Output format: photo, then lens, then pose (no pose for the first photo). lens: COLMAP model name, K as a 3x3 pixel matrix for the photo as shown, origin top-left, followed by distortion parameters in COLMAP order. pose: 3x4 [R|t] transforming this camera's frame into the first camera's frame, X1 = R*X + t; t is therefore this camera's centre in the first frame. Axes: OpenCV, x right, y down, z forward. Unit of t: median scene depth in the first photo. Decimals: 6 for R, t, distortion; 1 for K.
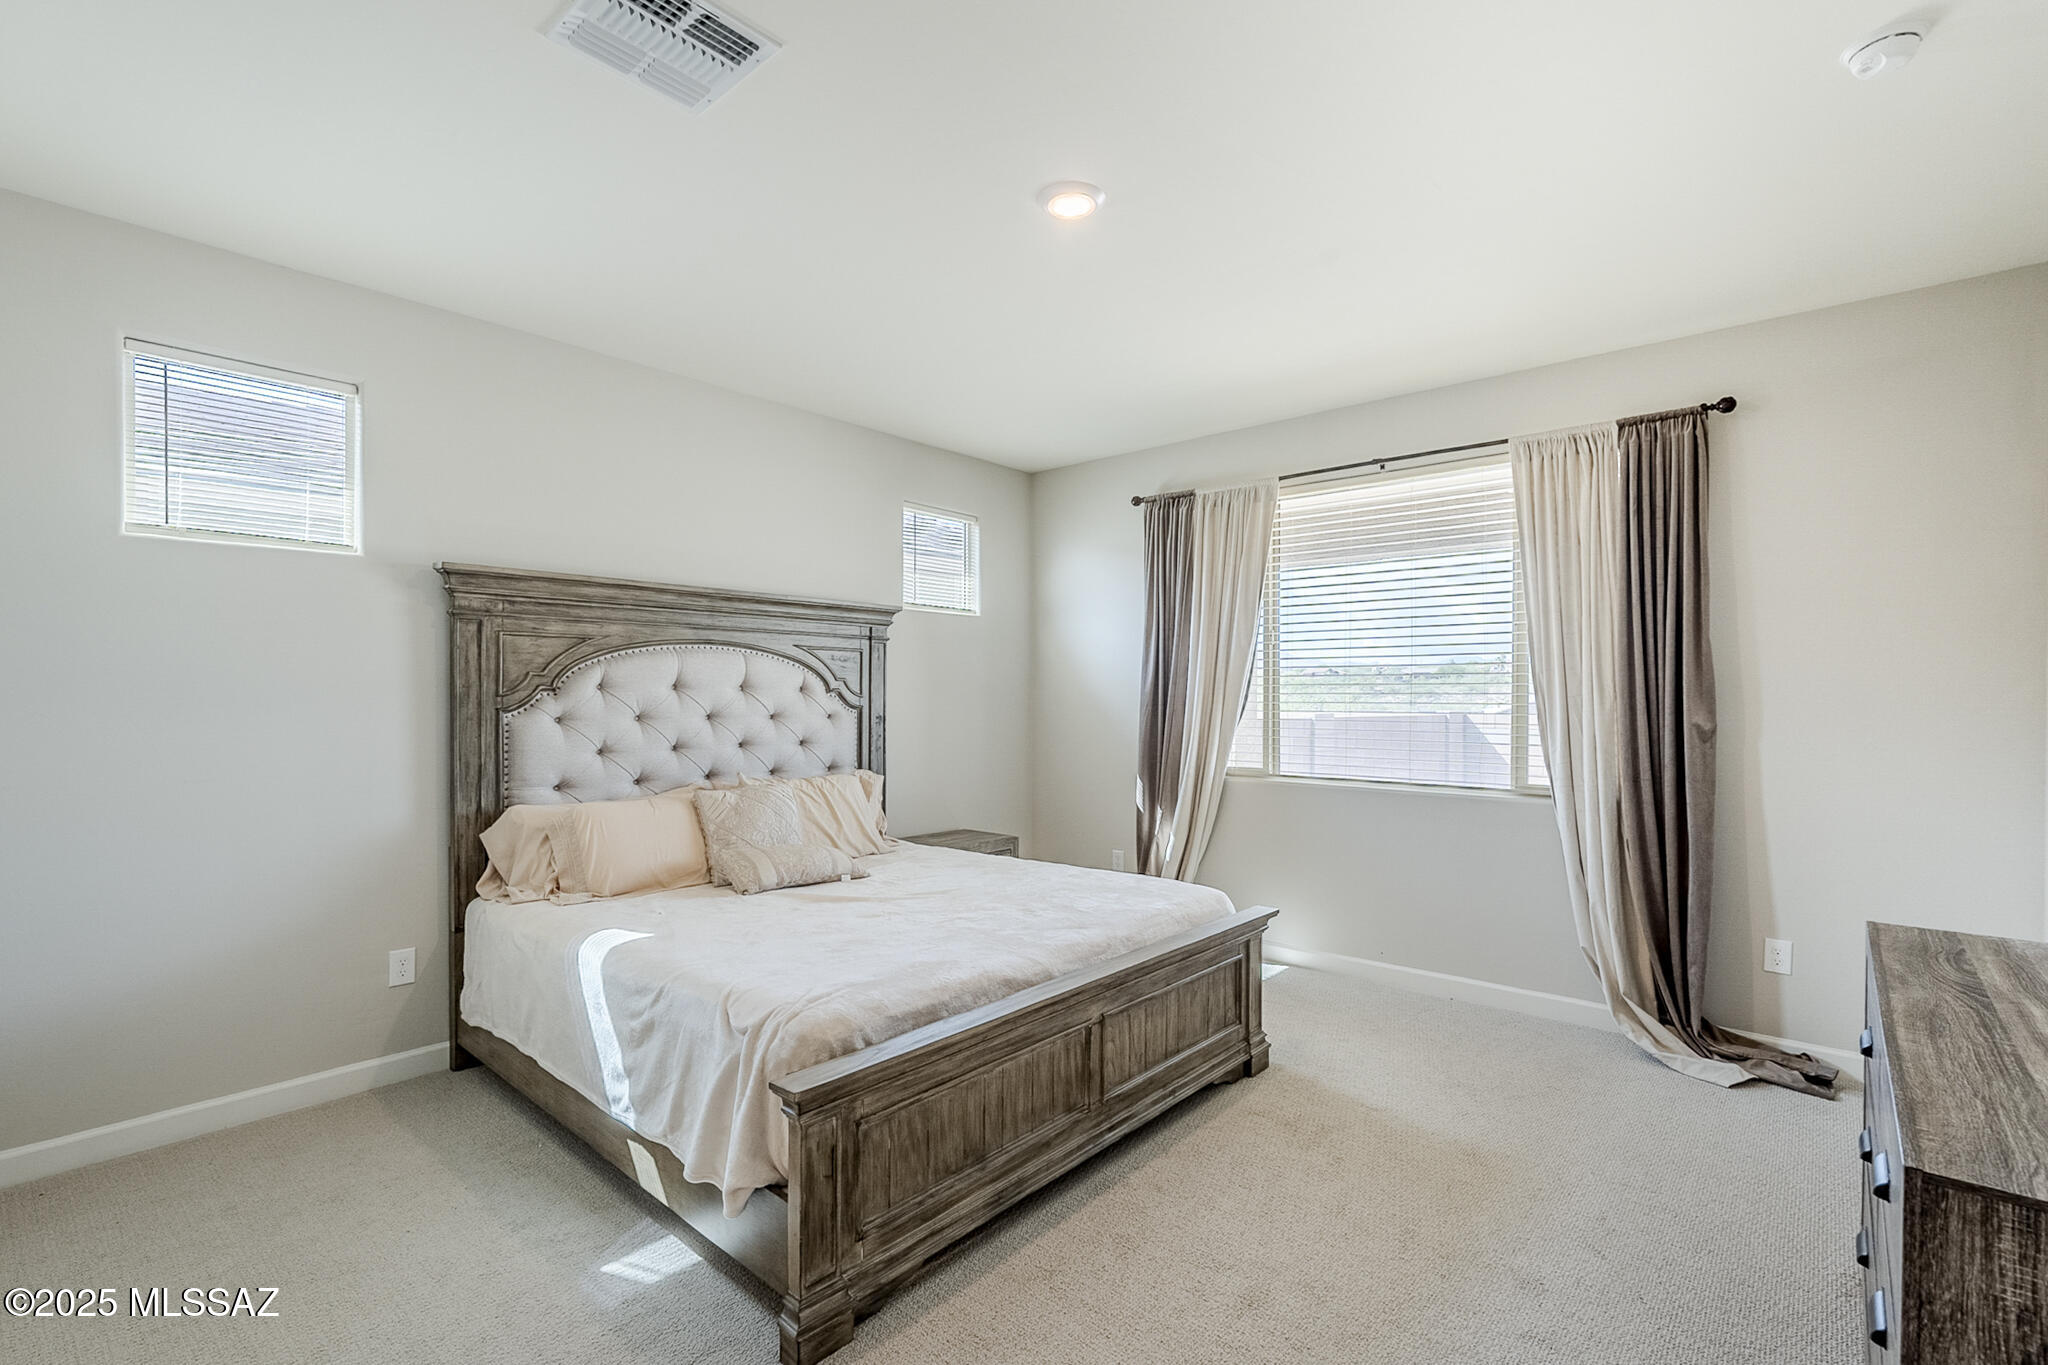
lens RADIAL K [[919.2, 0, 1020.4], [0, 919.2, 701.3], [0, 0, 1]] dist [-0.001165, -0.000469]
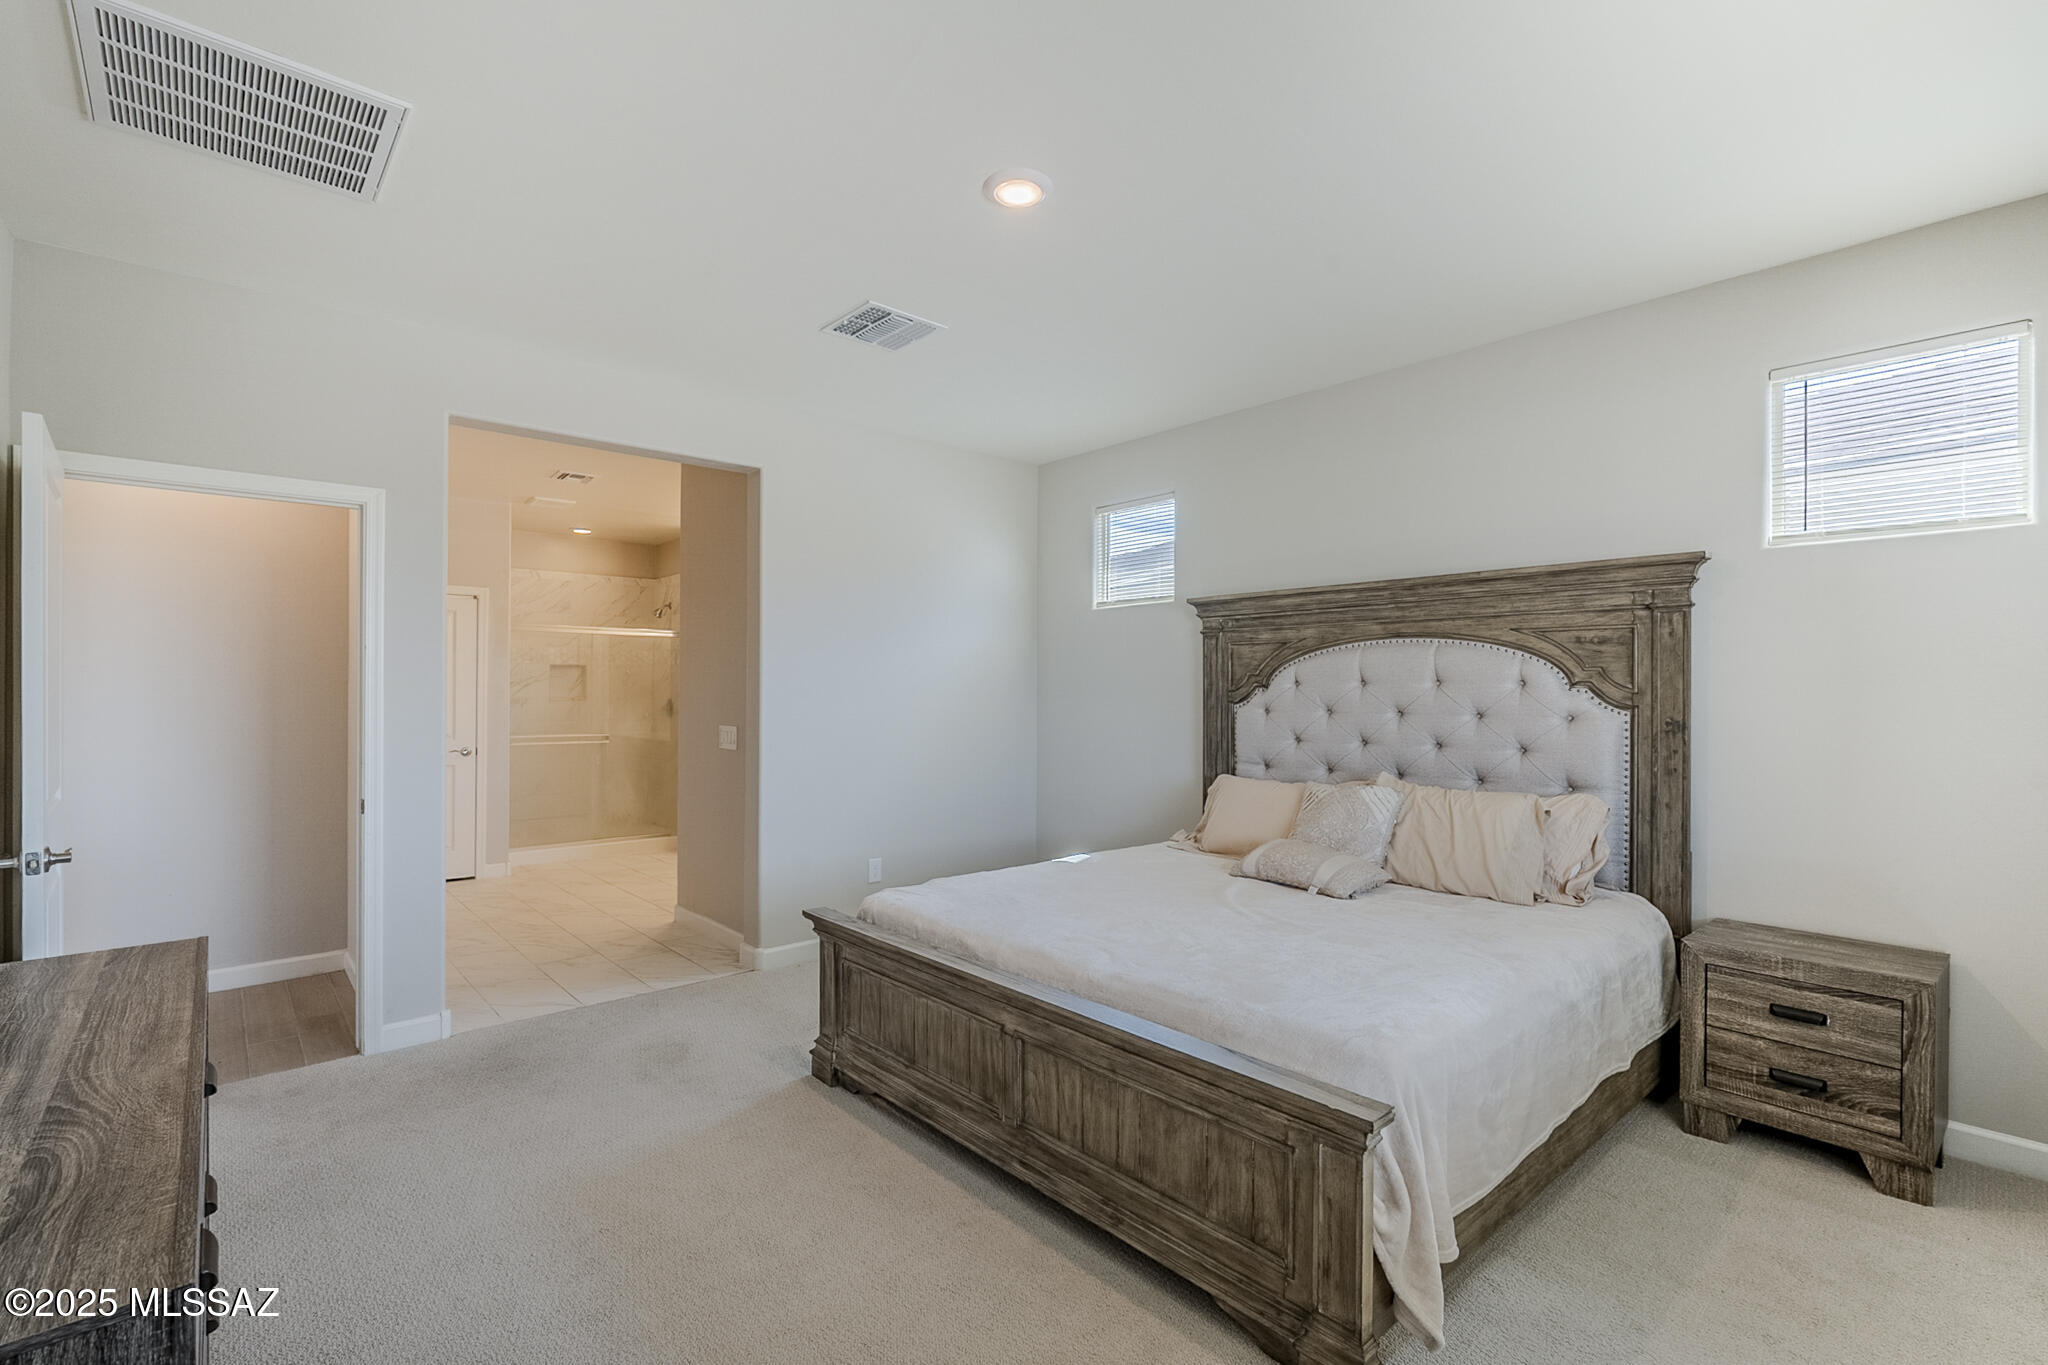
lens RADIAL K [[911.4, 0, 1012.4], [0, 911.4, 687.1], [0, 0, 1]] dist [-0.002373, -0.001079]
pose [[-0.119931, -0.005286, -0.992768, 0.895123], [-0.009898, 0.999942, -0.004128, -0.003960], [0.992733, 0.009331, -0.119977, 0.979082]]
